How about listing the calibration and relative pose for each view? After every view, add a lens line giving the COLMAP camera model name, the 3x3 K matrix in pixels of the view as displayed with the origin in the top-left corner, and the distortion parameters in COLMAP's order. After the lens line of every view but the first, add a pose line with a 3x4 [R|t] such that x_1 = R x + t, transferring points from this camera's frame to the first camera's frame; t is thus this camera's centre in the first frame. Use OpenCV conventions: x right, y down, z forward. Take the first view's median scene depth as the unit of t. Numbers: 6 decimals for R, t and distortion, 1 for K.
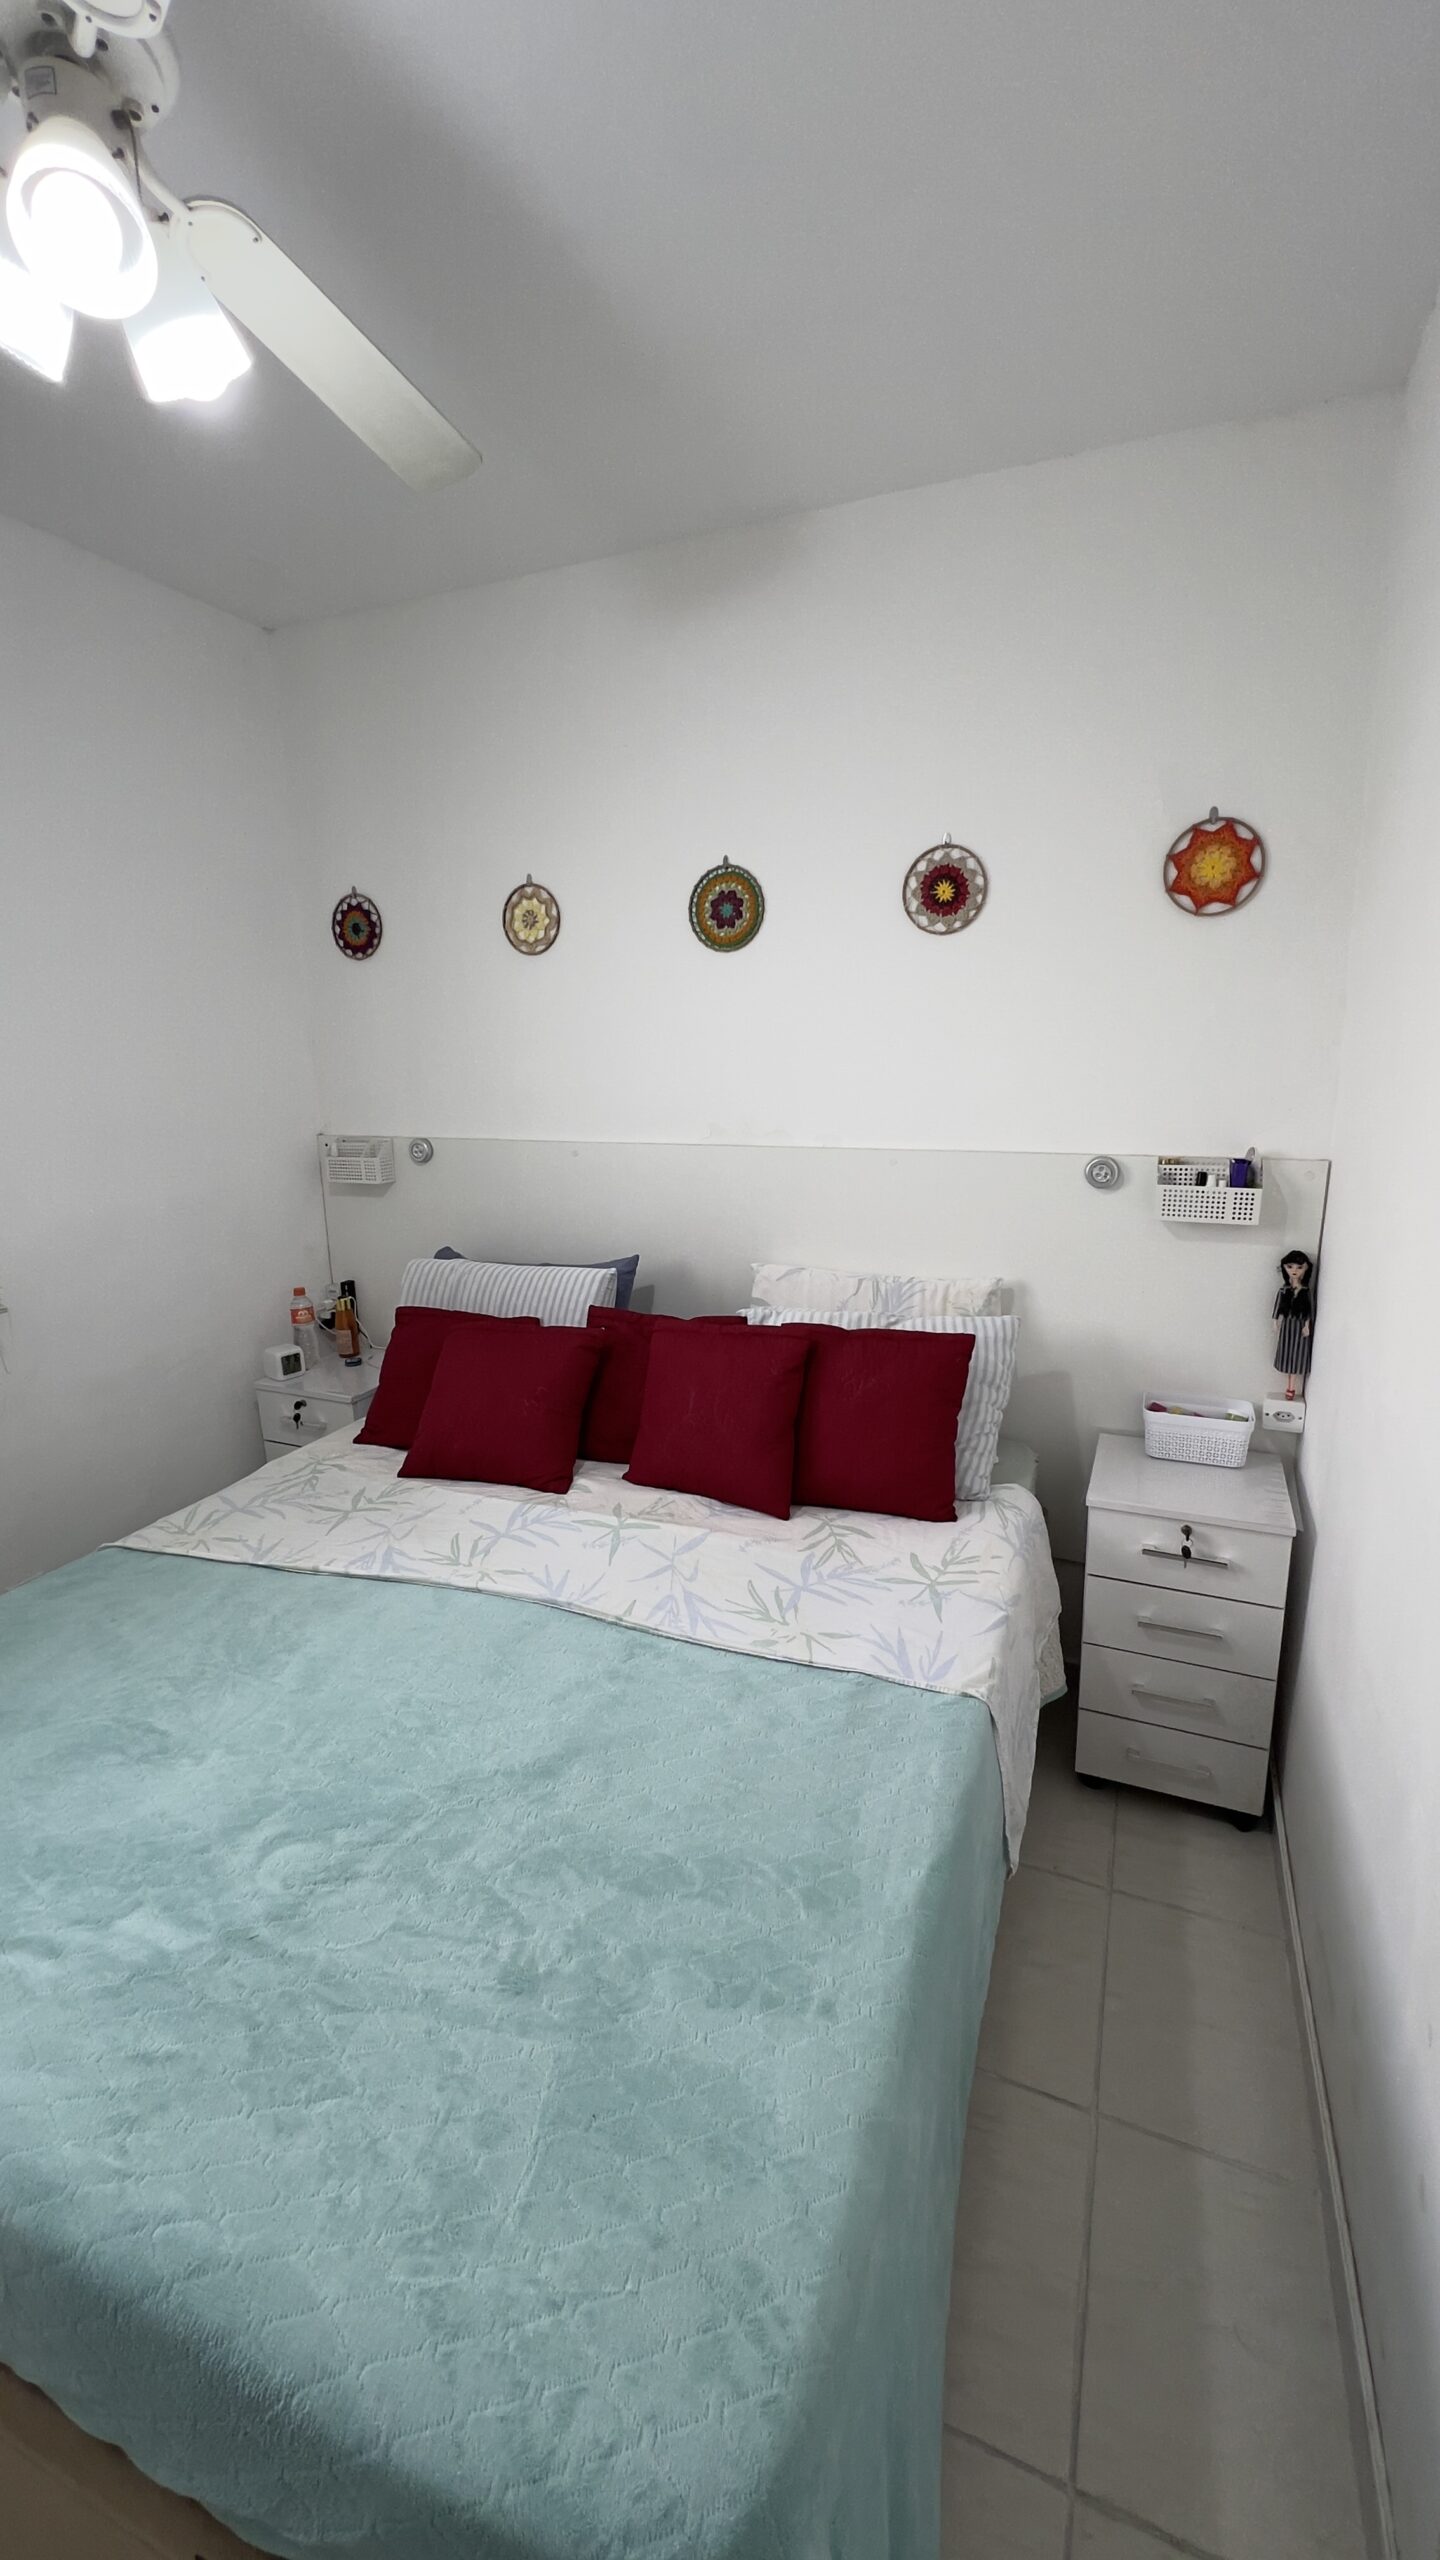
lens RADIAL K [[1026.0, 0, 723.1], [0, 1026.0, 1276.0], [0, 0, 1]] dist [-0.001773, 0.000343]
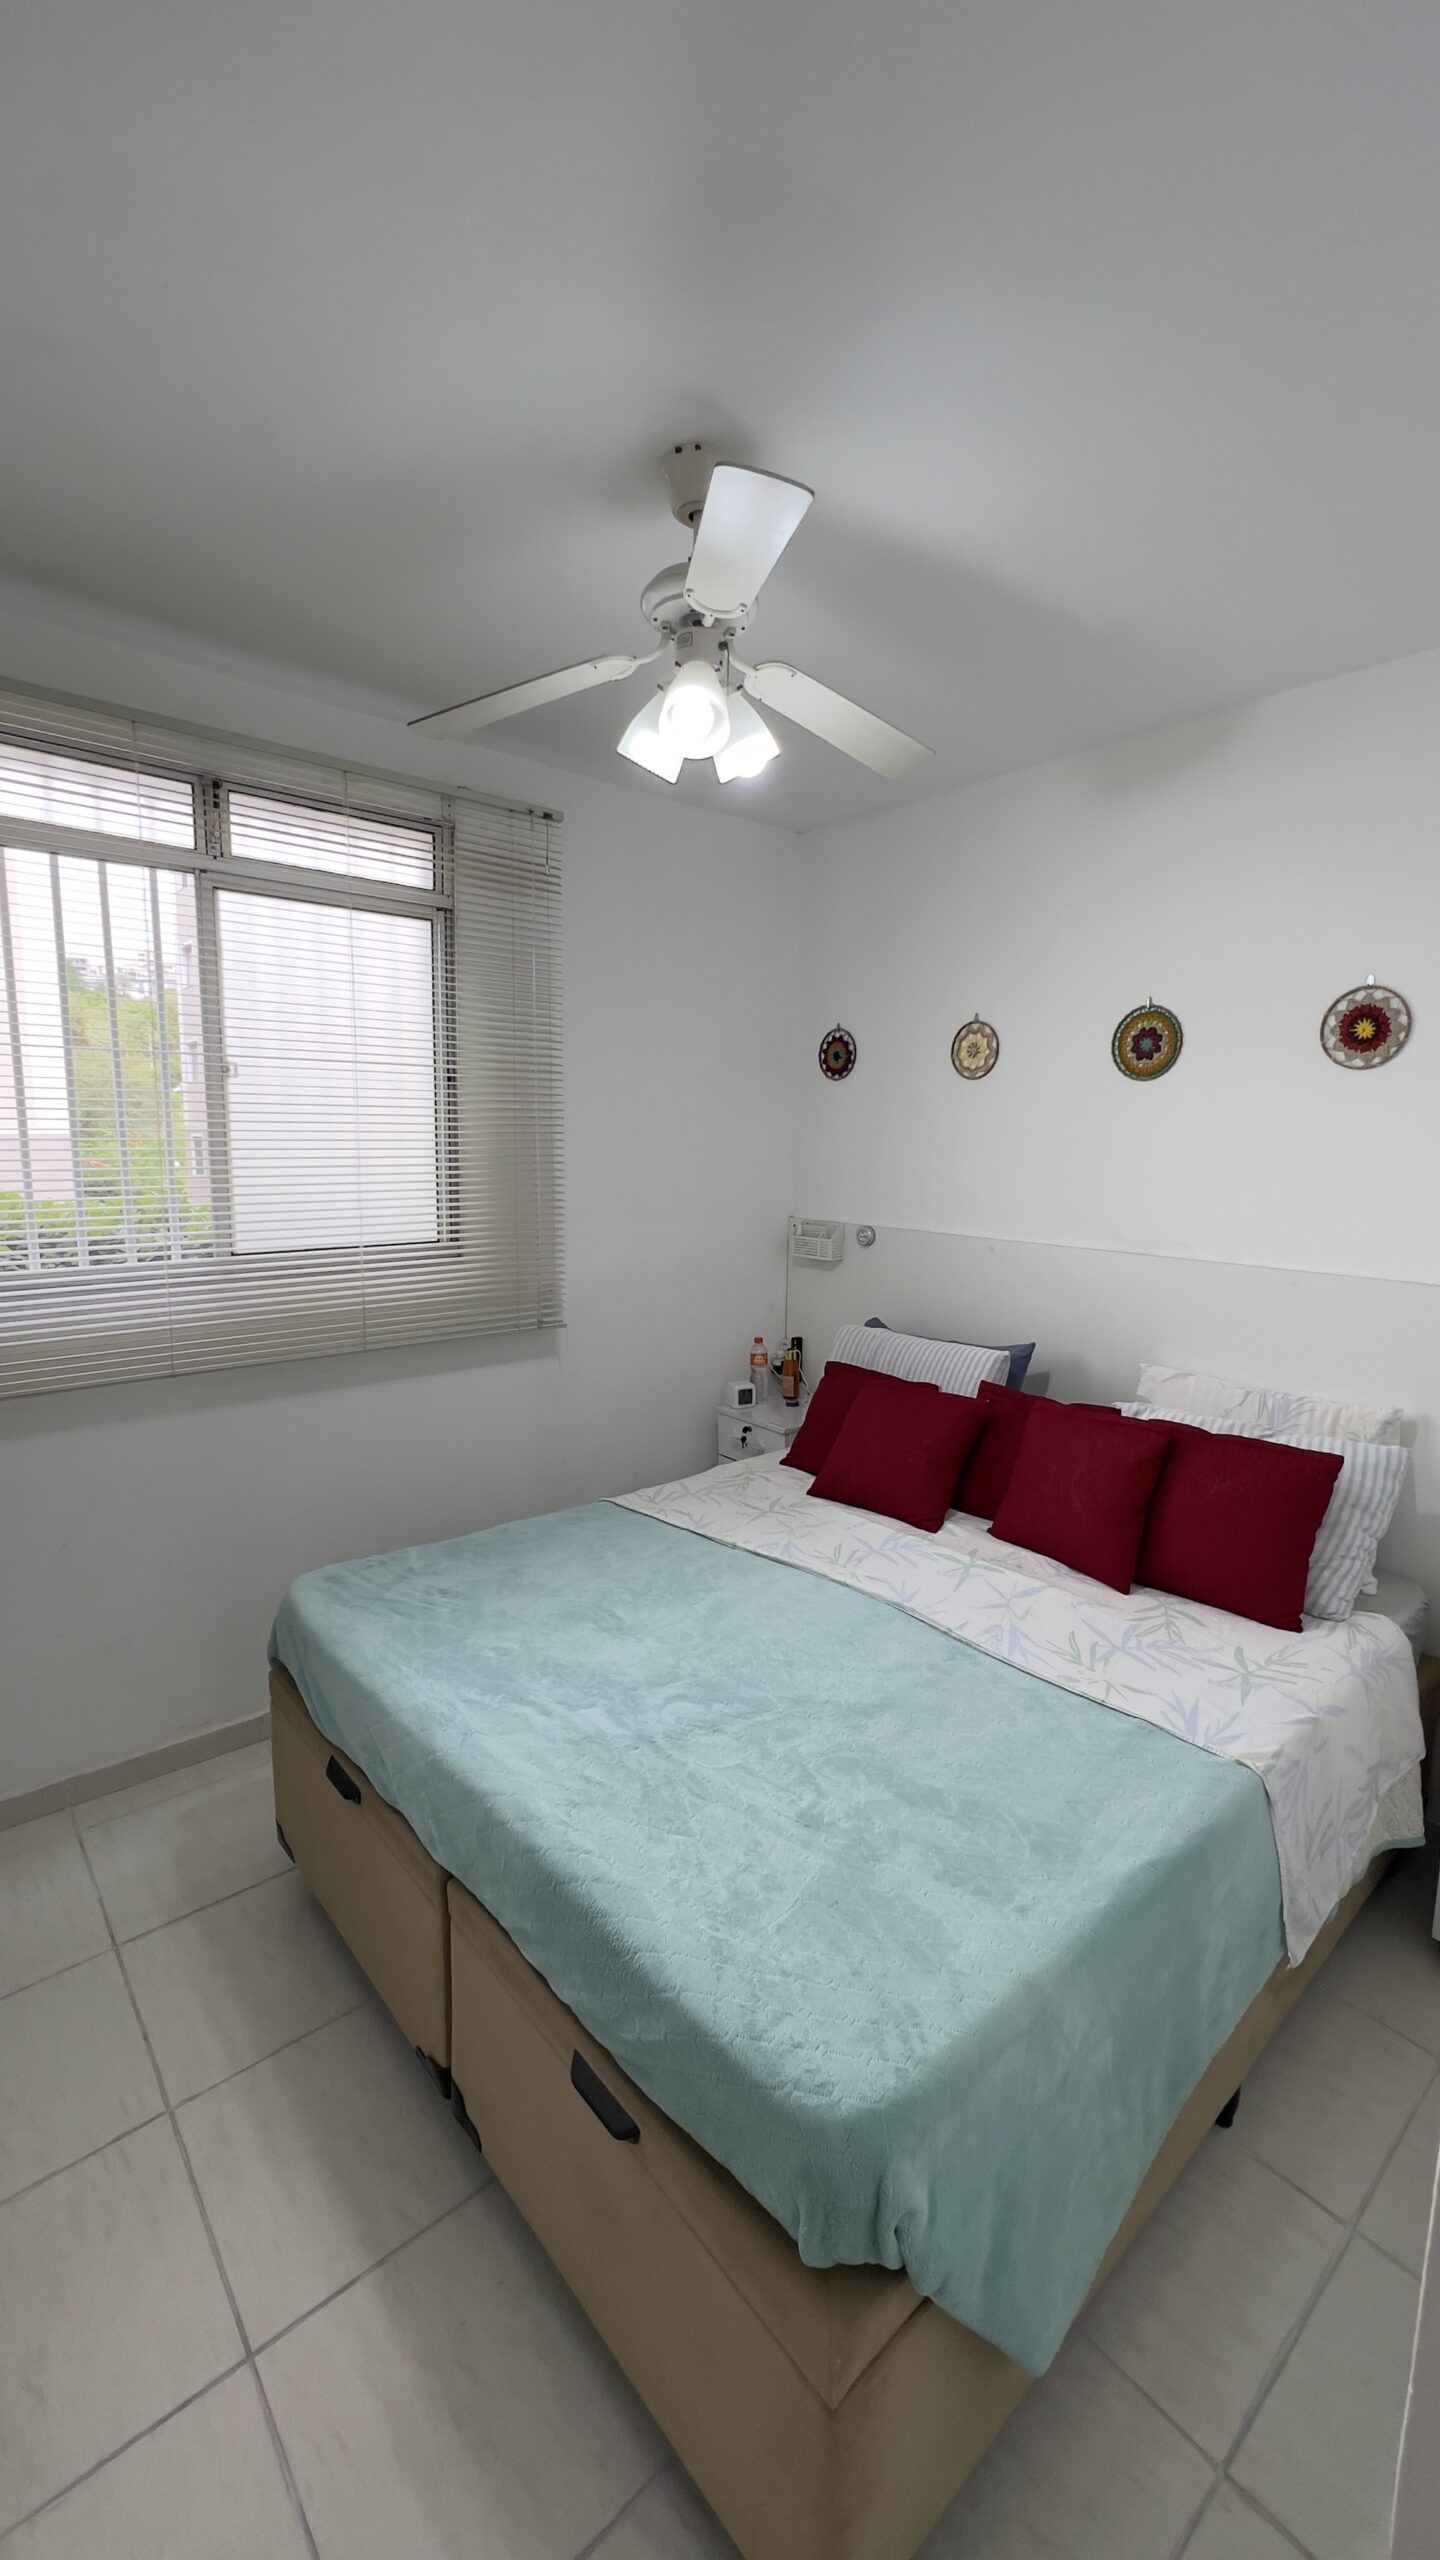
lens RADIAL K [[1026.0, 0, 718.7], [0, 1026.0, 1296.1], [0, 0, 1]] dist [-0.001773, 0.000343]
pose [[0.891606, 0.101200, -0.441359, 0.132632], [-0.128652, 0.991153, -0.032632, 0.012960], [0.434152, 0.085876, 0.896737, -0.217895]]
